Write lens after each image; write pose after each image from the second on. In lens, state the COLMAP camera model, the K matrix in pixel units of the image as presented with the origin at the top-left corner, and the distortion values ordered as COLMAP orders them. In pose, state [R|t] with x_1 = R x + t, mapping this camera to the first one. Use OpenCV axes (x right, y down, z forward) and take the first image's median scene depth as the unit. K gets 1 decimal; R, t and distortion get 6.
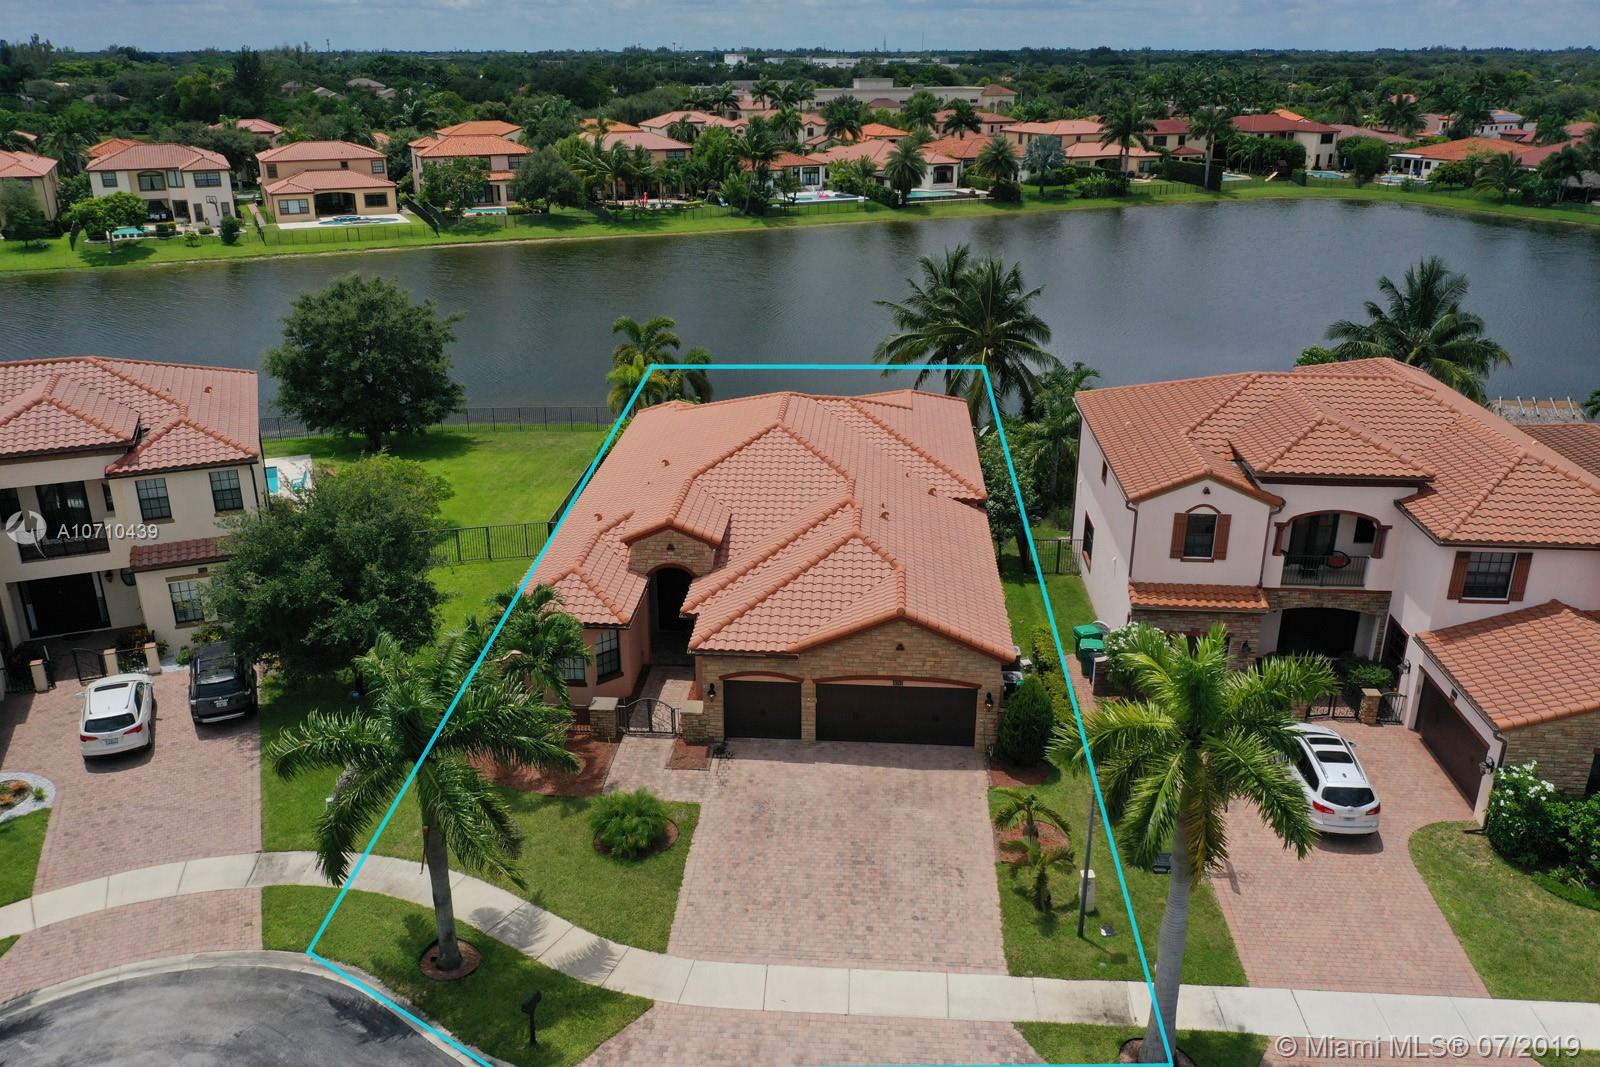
lens RADIAL K [[1276.8, 0, 800.2], [0, 1276.8, 534.8], [0, 0, 1]] dist [0.009119, -0.009544]
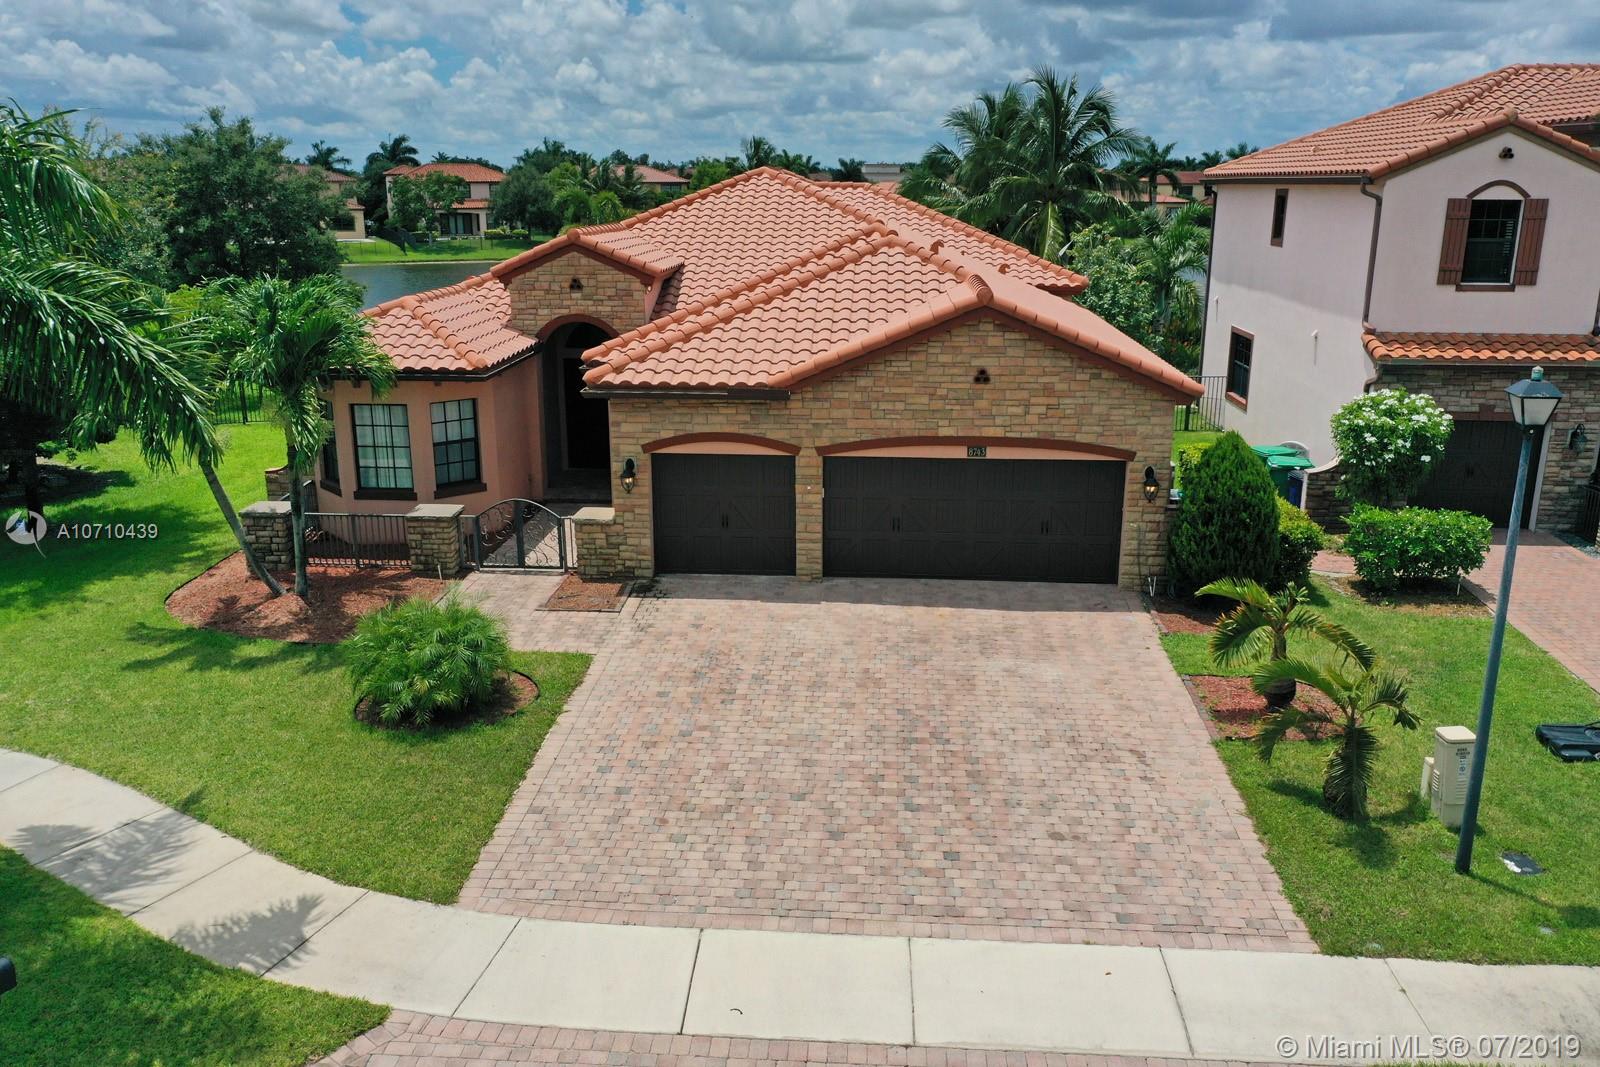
lens RADIAL K [[1276.8, 0, 797.3], [0, 1276.8, 532.1], [0, 0, 1]] dist [0.009119, -0.009544]
pose [[0.999974, -0.000474, -0.007178, 0.005688], [-0.000214, 0.995427, -0.095525, 0.206998], [0.007190, 0.095524, 0.995401, 0.488098]]
